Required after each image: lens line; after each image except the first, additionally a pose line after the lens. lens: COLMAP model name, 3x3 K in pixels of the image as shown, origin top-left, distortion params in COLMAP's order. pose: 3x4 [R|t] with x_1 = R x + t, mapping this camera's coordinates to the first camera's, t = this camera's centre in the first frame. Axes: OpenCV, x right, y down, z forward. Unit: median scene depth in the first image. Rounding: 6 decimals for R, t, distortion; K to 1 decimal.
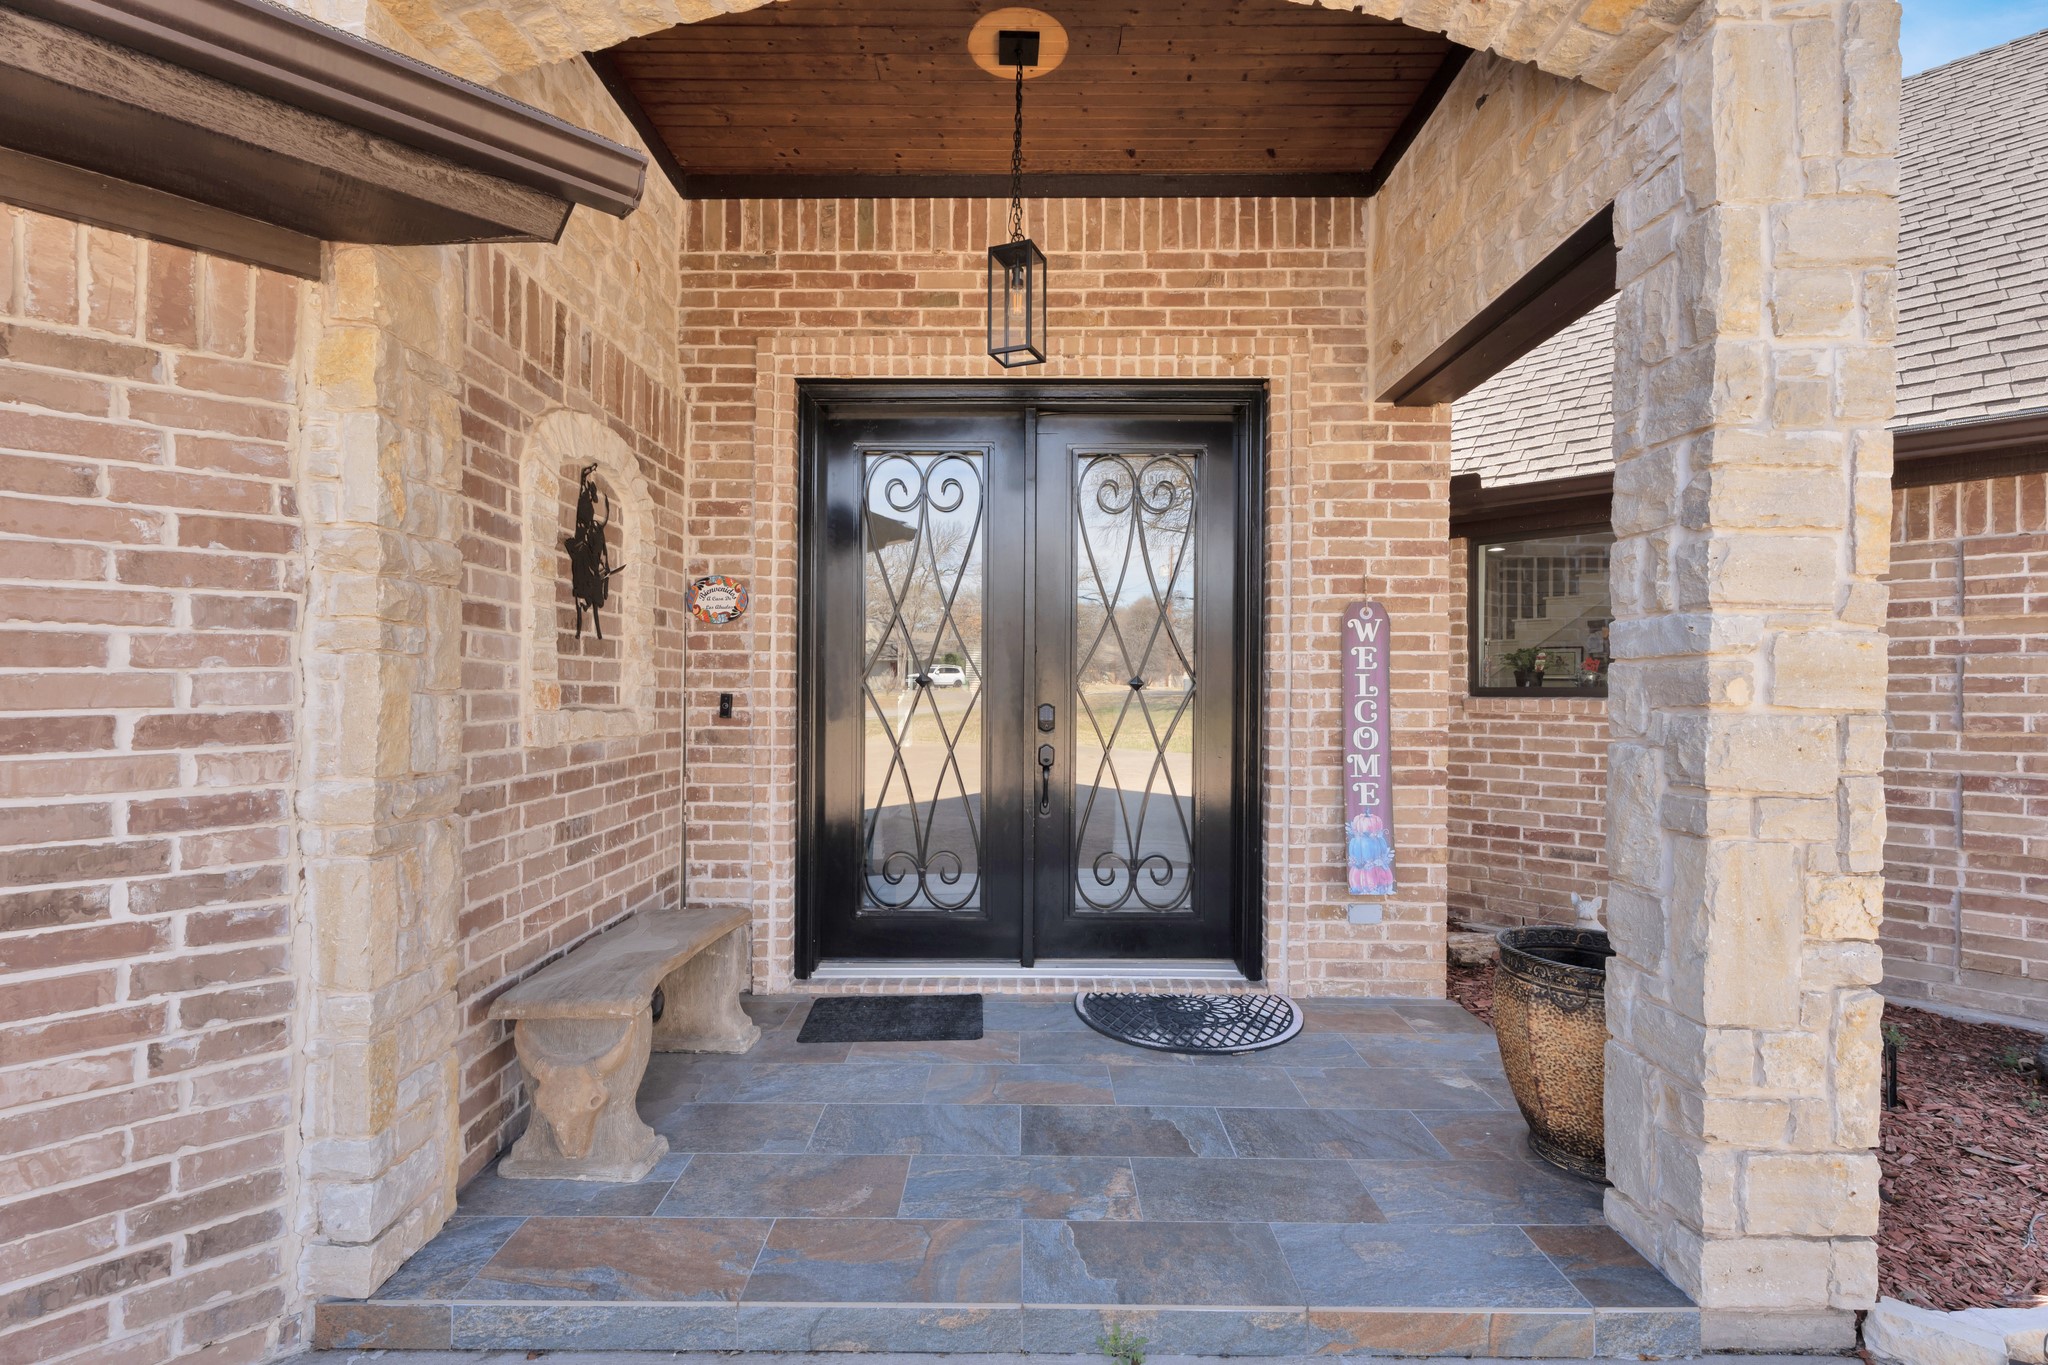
lens RADIAL K [[947.0, 0, 1020.2], [0, 947.0, 676.3], [0, 0, 1]] dist [0.000517, 0.000408]
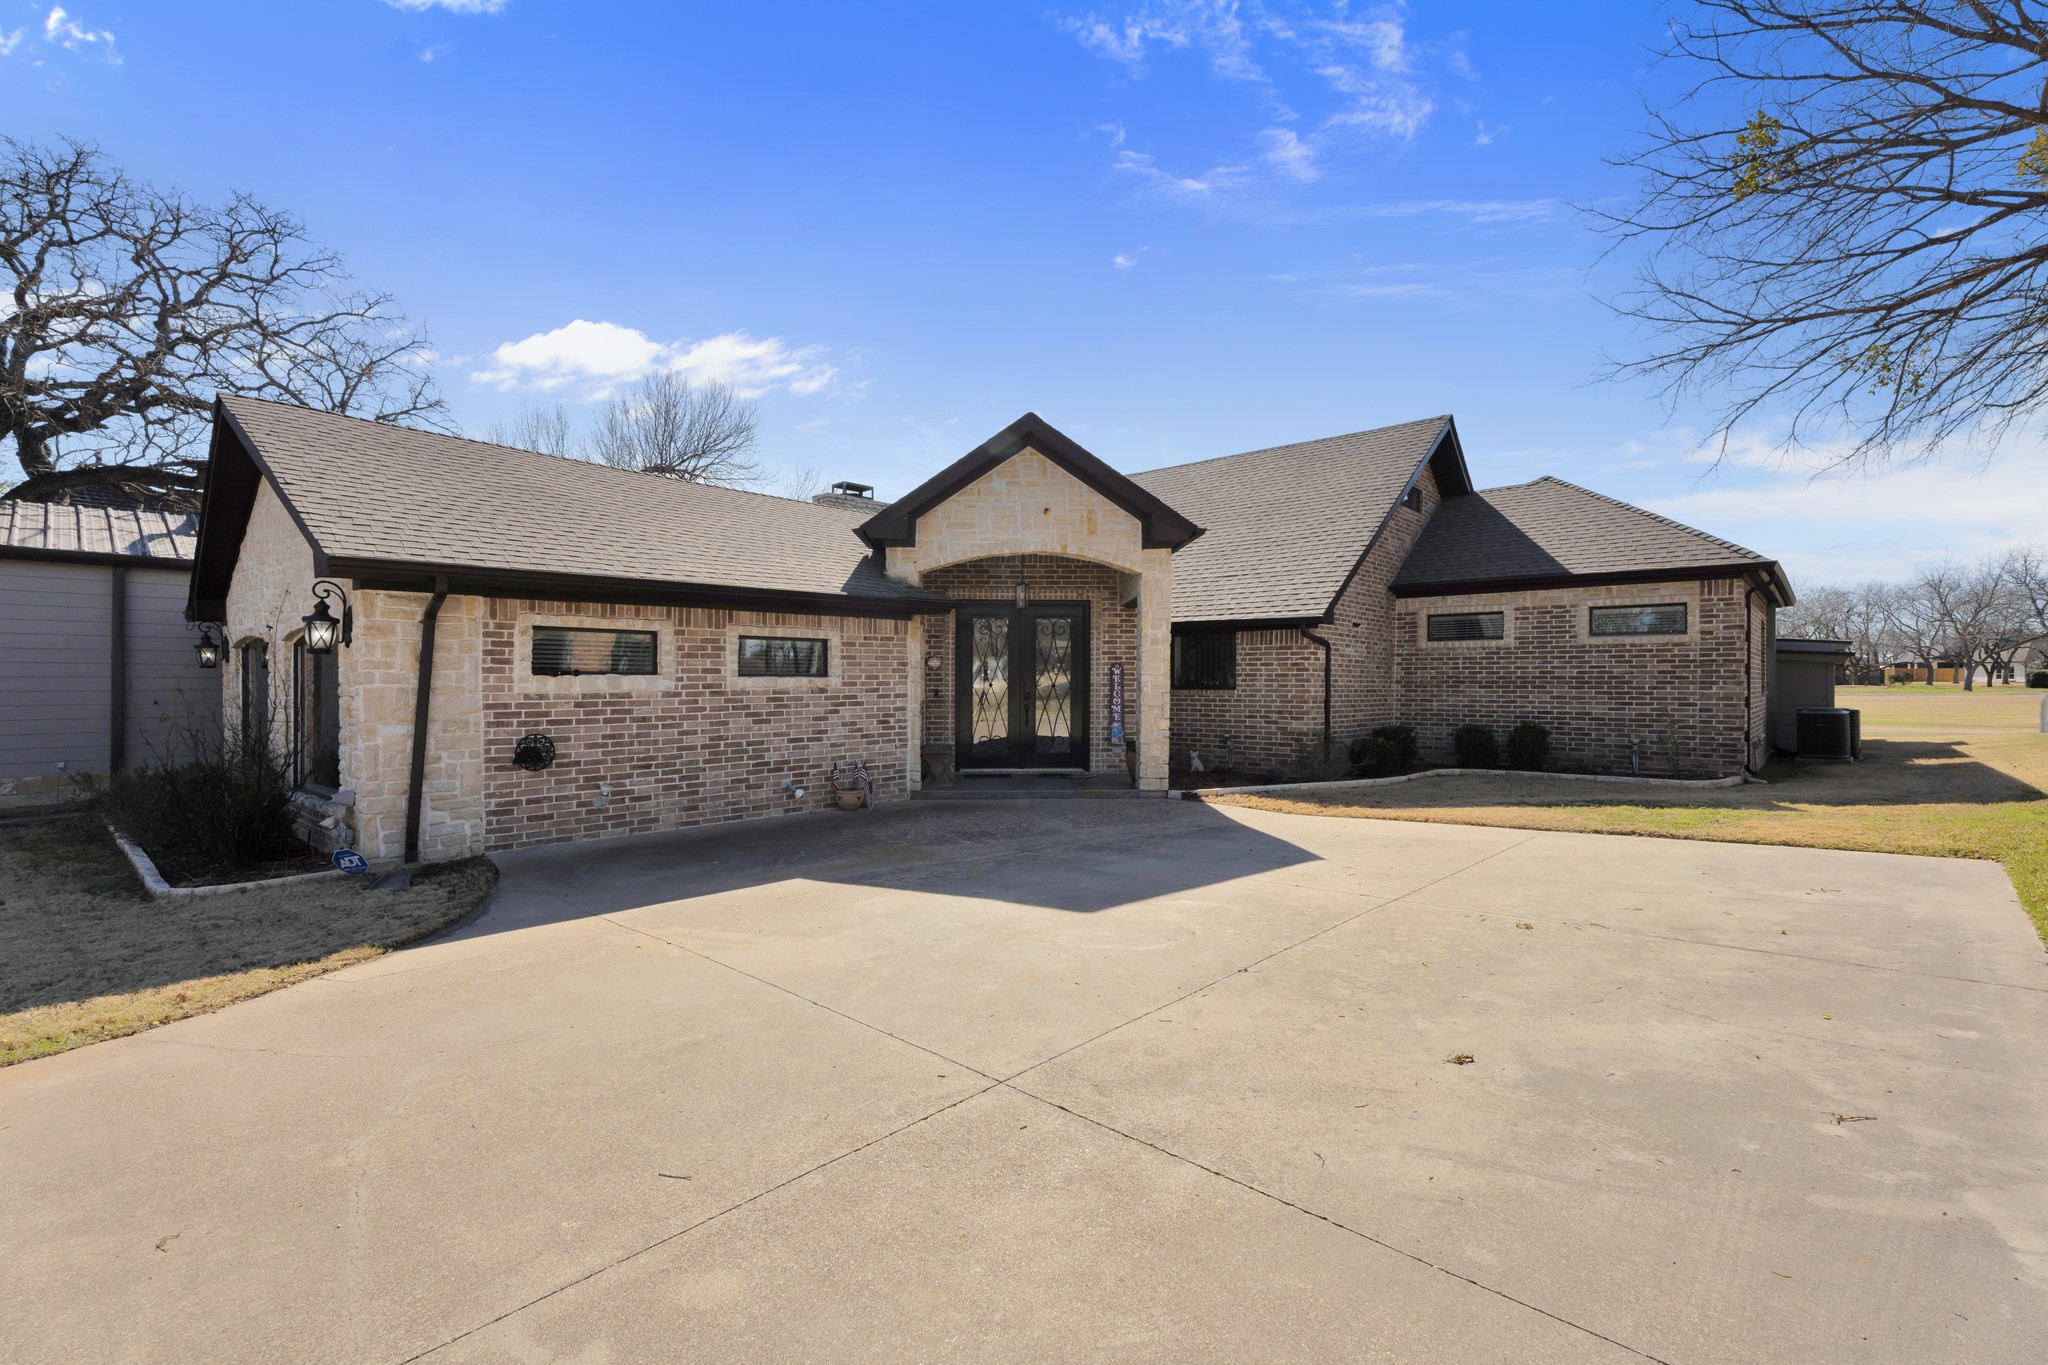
lens RADIAL K [[947.0, 0, 1015.3], [0, 947.0, 687.5], [0, 0, 1]] dist [0.000517, 0.000408]
pose [[0.998813, -0.002449, 0.048638, -0.190409], [0.001405, 0.999768, 0.021487, -0.063303], [-0.048679, -0.021393, 0.998585, -2.547628]]
